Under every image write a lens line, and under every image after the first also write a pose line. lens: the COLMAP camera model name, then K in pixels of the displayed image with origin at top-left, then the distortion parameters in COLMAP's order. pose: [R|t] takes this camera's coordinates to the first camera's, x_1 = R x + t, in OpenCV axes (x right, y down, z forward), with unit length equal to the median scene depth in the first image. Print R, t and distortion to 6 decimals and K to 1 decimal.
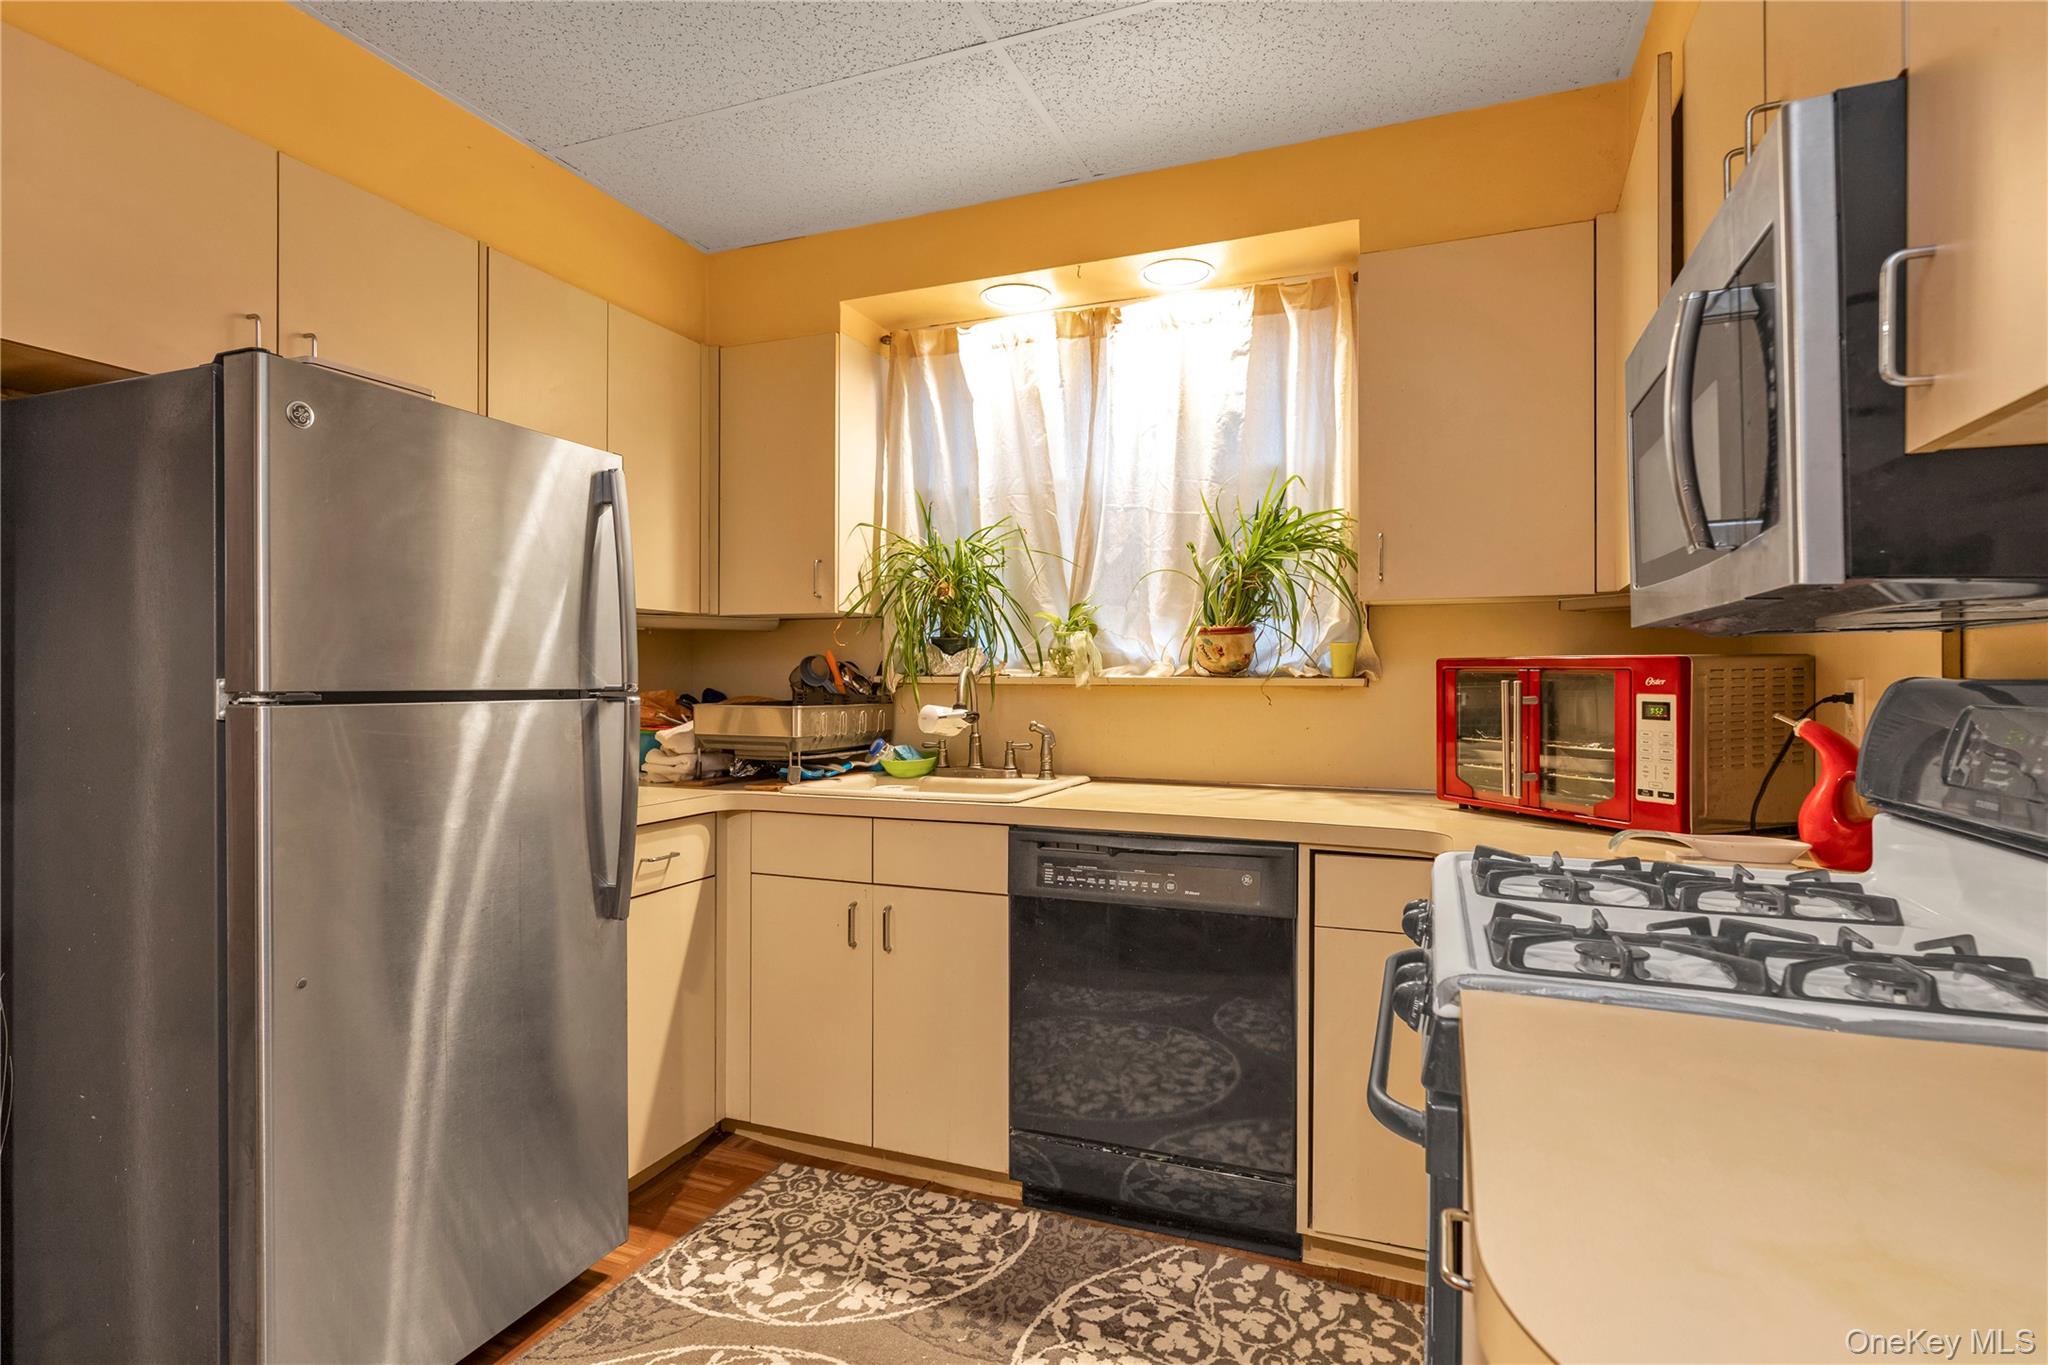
lens RADIAL K [[1041.5, 0, 1016.6], [0, 1041.5, 677.8], [0, 0, 1]] dist [-0.003428, 0.000576]
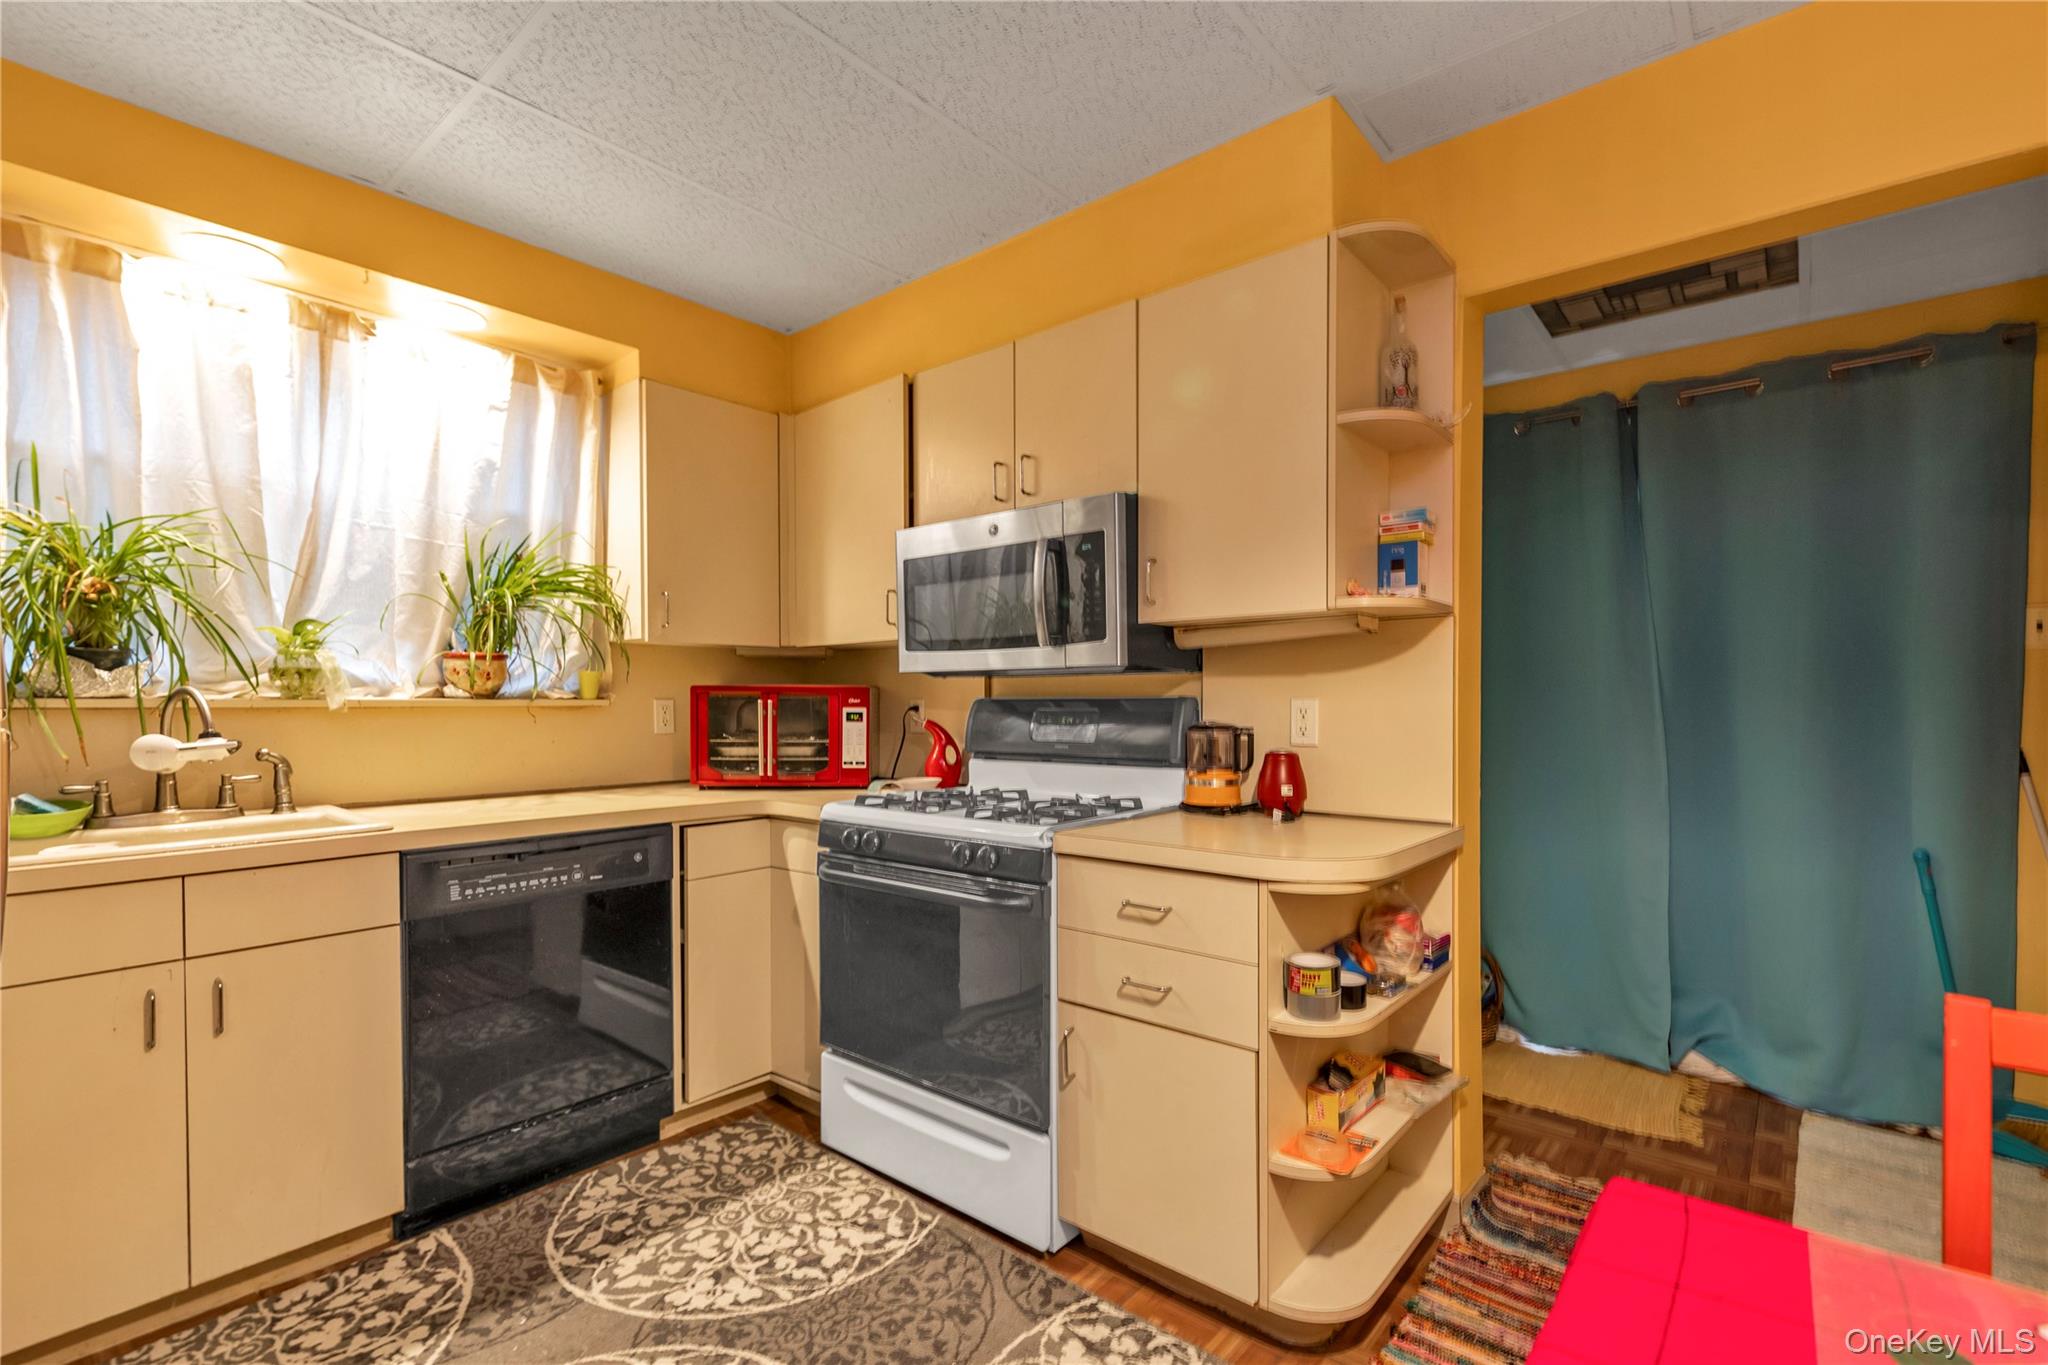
lens RADIAL K [[927.9, 0, 1037.8], [0, 927.9, 701.2], [0, 0, 1]] dist [0.003023, -0.000160]
pose [[0.300960, -0.004894, 0.953624, -0.672680], [0.000832, 0.999988, 0.004870, -0.002875], [-0.953636, -0.000672, 0.300961, 0.176601]]
